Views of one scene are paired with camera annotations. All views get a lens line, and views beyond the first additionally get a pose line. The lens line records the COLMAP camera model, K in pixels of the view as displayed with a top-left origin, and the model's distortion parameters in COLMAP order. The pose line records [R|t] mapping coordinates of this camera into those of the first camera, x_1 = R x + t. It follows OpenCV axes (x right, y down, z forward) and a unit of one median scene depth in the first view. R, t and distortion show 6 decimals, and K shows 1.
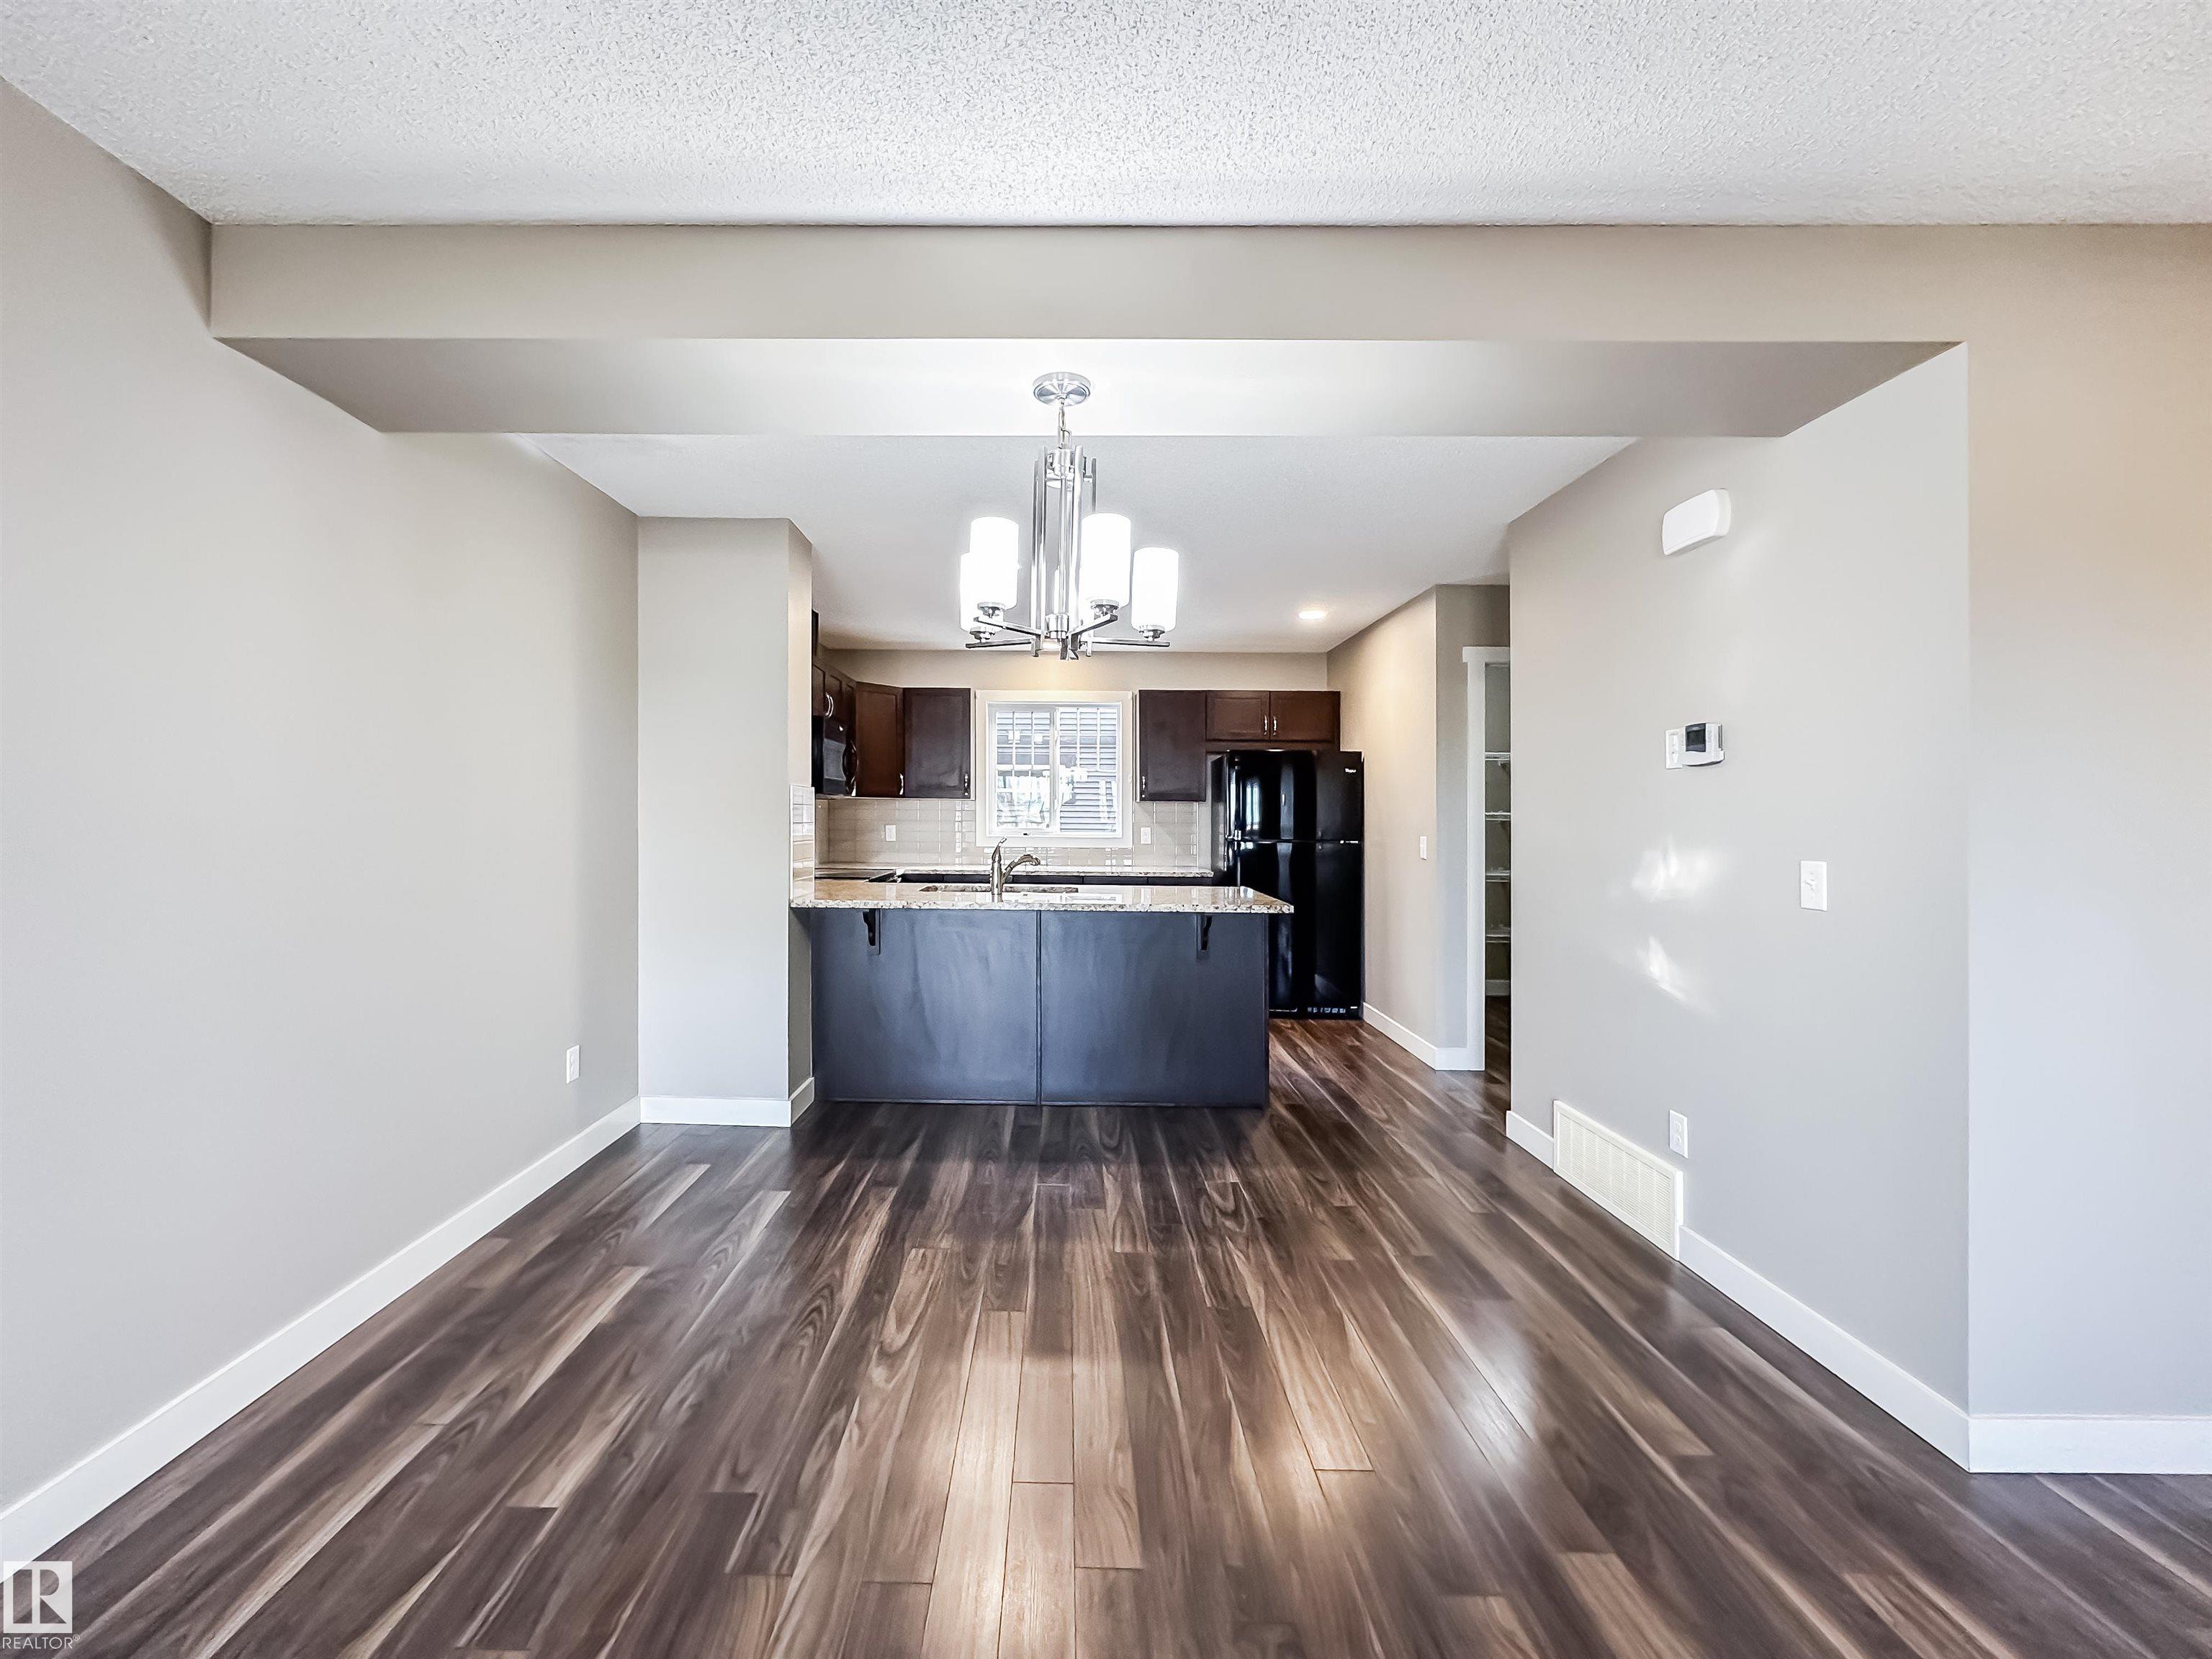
lens RADIAL K [[917.4, 0, 1047.9], [0, 917.4, 813.3], [0, 0, 1]] dist [0.003354, -0.001299]
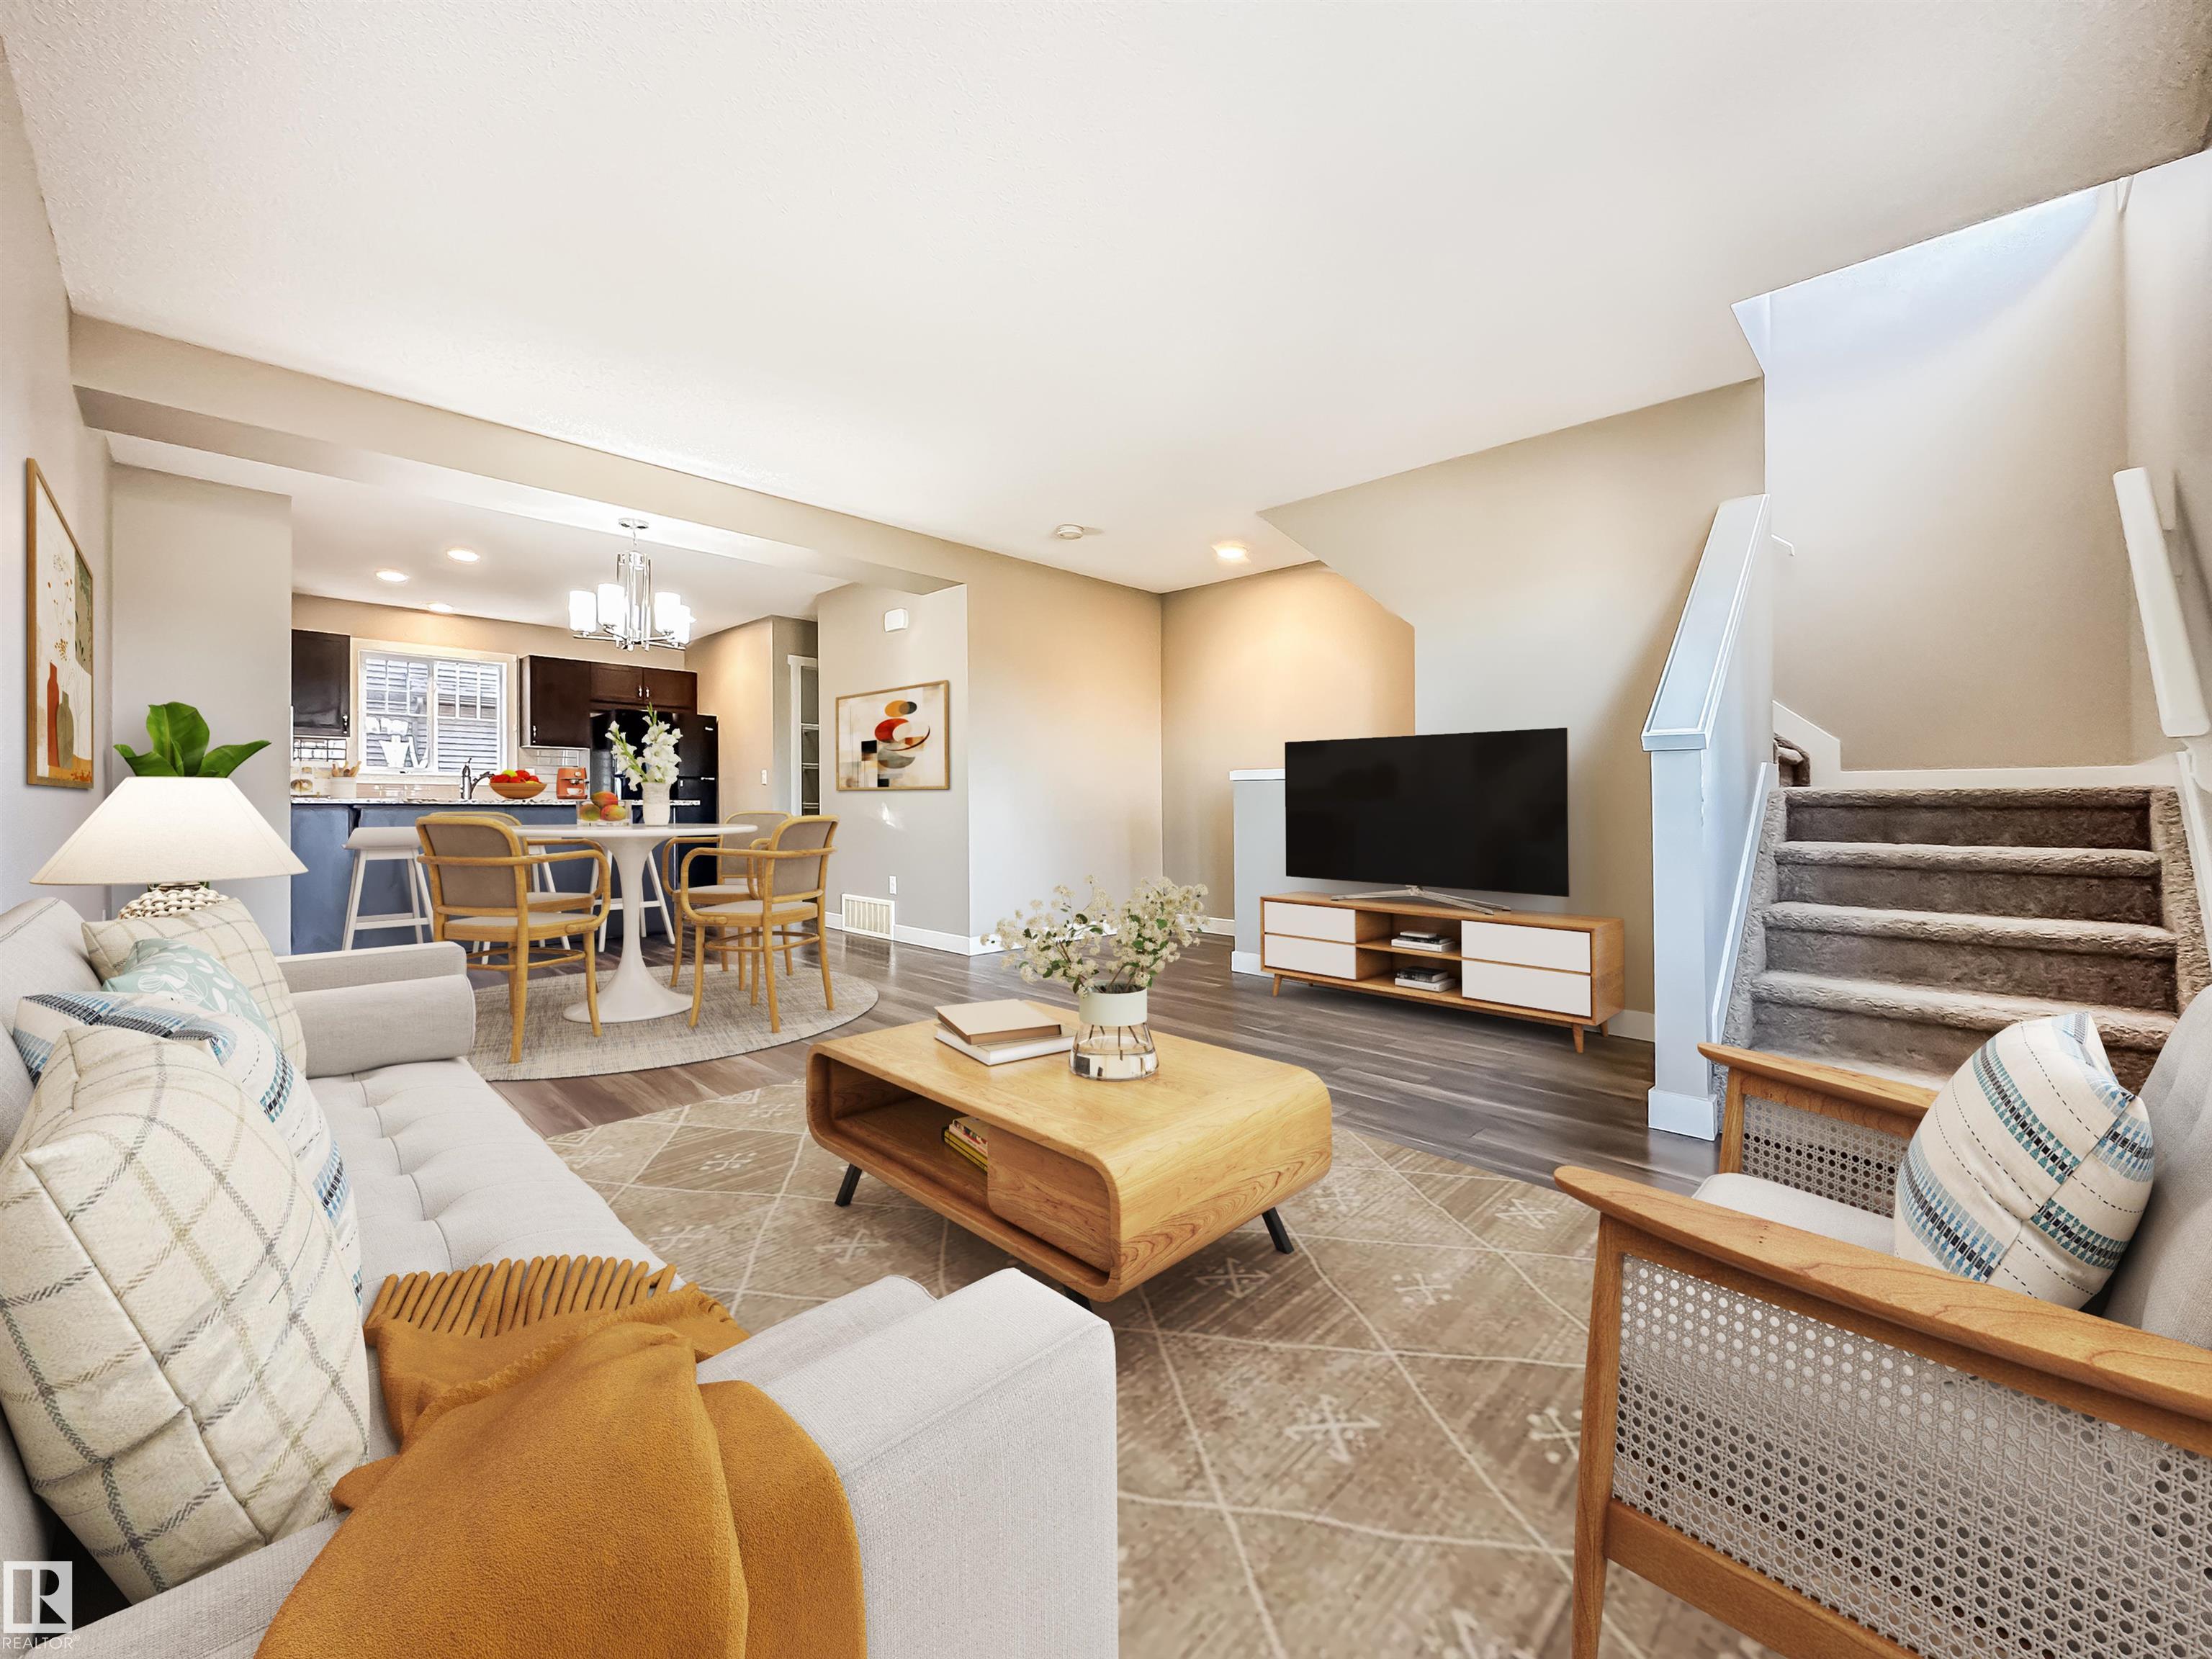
lens RADIAL K [[917.4, 0, 1134.0], [0, 917.4, 813.9], [0, 0, 1]] dist [0.003354, -0.001299]
pose [[0.686062, -0.011081, 0.727459, -0.427690], [0.000284, 0.999888, 0.014963, 0.105689], [-0.727543, -0.010059, 0.685988, -0.764502]]
